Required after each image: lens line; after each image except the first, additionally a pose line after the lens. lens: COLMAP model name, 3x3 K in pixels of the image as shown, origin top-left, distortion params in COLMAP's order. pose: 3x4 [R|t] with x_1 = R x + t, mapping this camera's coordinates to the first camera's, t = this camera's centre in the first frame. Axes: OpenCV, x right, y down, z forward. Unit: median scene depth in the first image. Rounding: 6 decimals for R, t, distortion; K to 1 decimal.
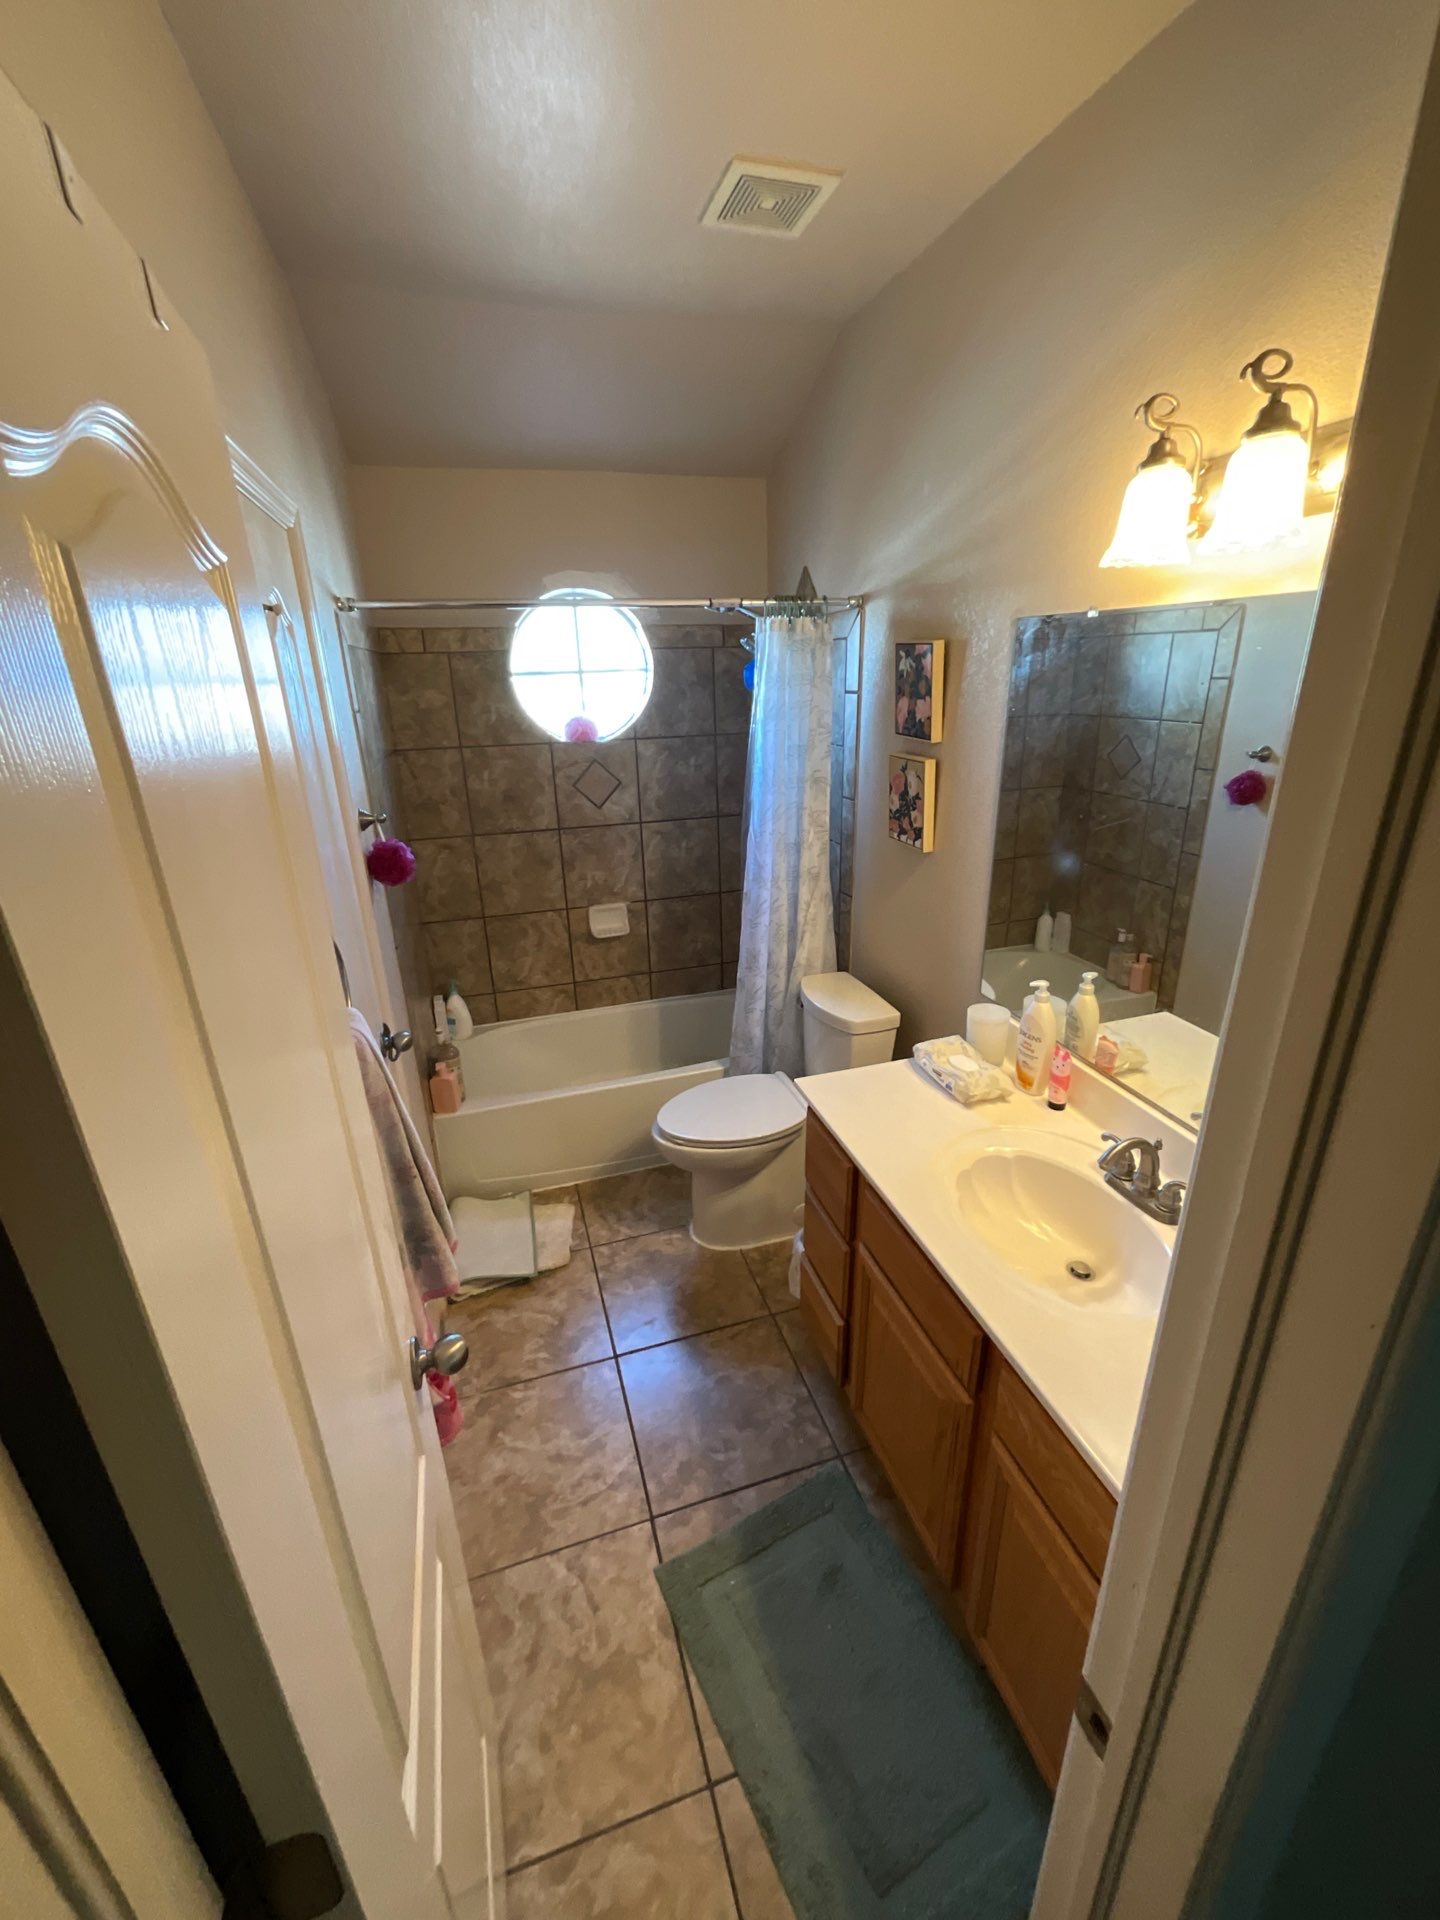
lens RADIAL K [[766.5, 0, 723.6], [0, 766.5, 963.5], [0, 0, 1]] dist [-0.000895, 0.000002]
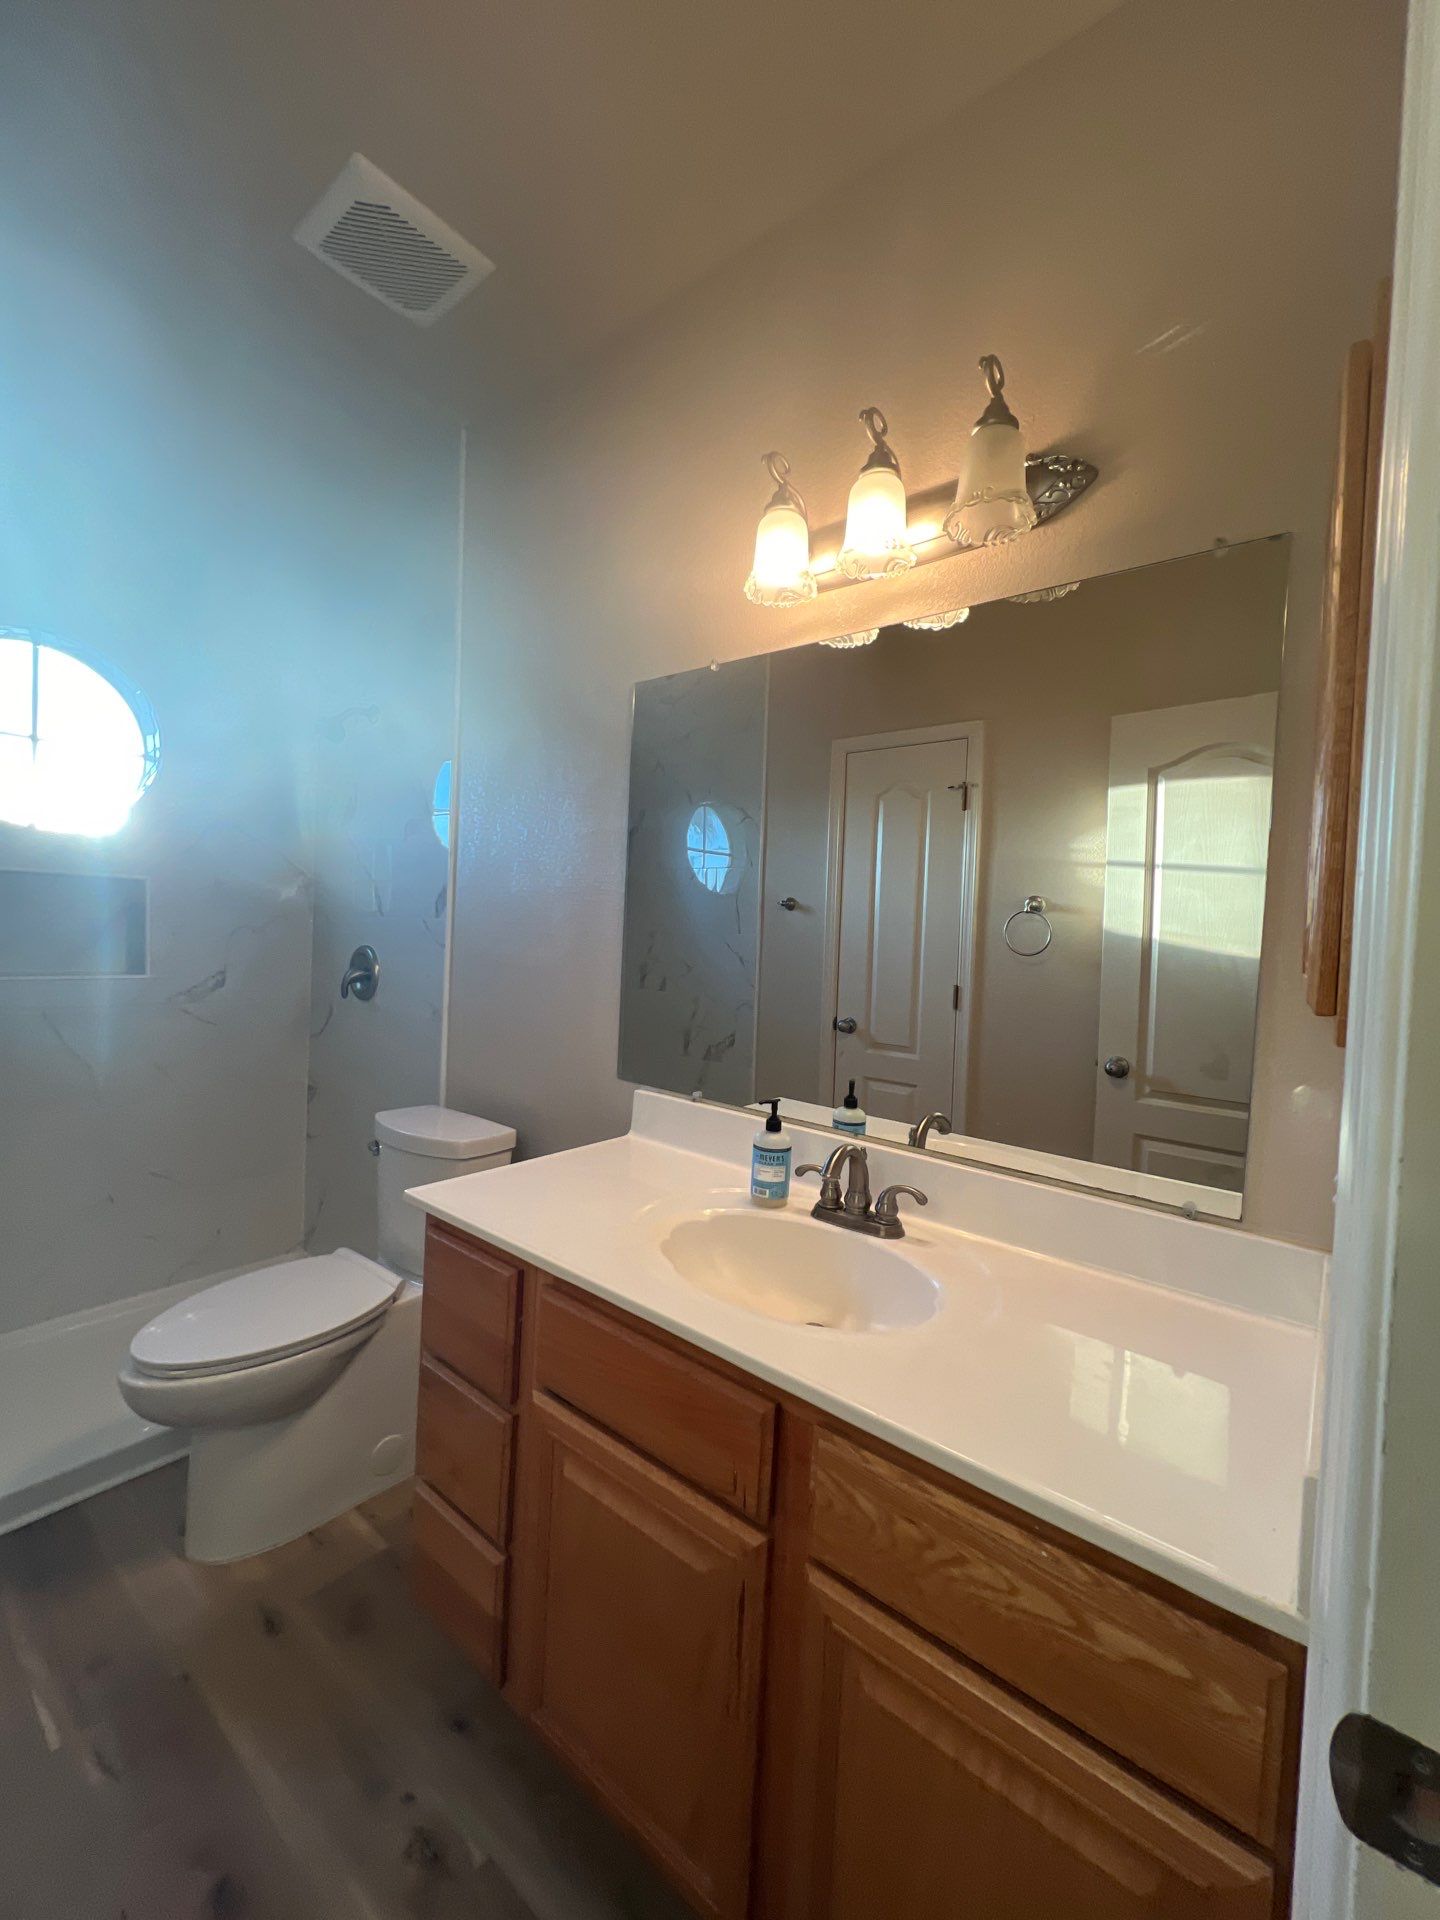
lens RADIAL K [[766.5, 0, 720.8], [0, 766.5, 953.5], [0, 0, 1]] dist [-0.000895, 0.000002]
pose [[0.823016, 0.055860, 0.565264, -0.071156], [0.135304, 0.947228, -0.290606, 0.175342], [-0.551667, 0.315656, 0.772026, 0.214141]]
